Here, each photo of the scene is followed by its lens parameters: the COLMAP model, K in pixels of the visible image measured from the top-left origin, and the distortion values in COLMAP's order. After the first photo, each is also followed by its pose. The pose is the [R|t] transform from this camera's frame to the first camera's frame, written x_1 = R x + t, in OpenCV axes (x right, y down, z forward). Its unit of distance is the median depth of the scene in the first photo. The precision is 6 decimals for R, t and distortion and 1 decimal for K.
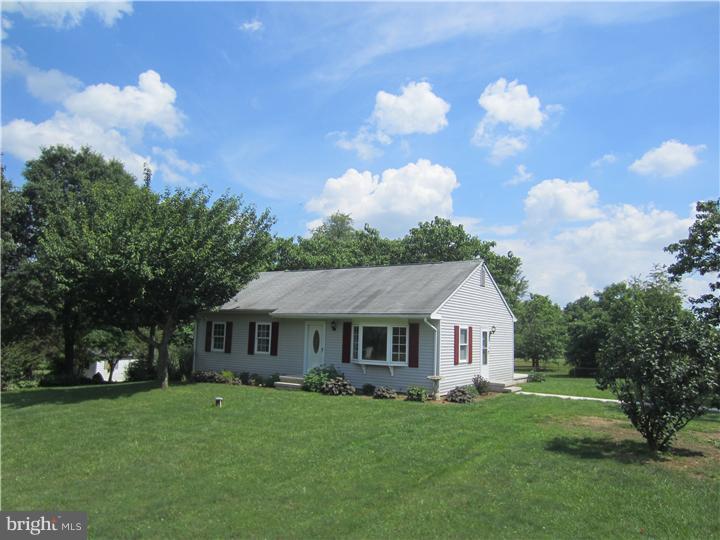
lens RADIAL K [[509.1, 0, 360.0], [0, 509.1, 270.0], [0, 0, 1]] dist [-0.021918, 0.003292]
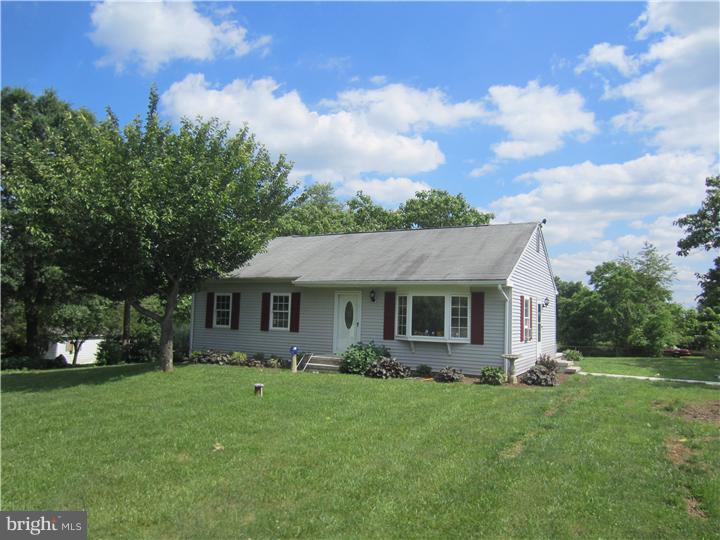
lens RADIAL K [[519.2, 0, 360.0], [0, 519.2, 270.0], [0, 0, 1]] dist [-0.023535, 0.008400]
pose [[0.997572, 0.005848, 0.069402, -0.125553], [-0.008533, 0.999224, 0.038449, 0.032814], [-0.069123, -0.038948, 0.996848, 0.144714]]
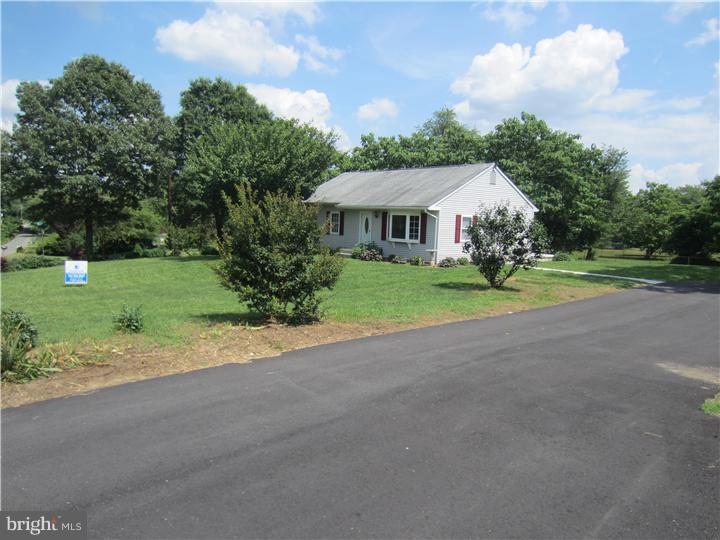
lens RADIAL K [[519.2, 0, 360.0], [0, 519.2, 270.0], [0, 0, 1]] dist [-0.023535, 0.008400]
pose [[0.959395, 0.032676, -0.280166, 0.296351], [0.028155, 0.977213, 0.210386, -0.041182], [0.280657, -0.209731, 0.936613, -0.368011]]
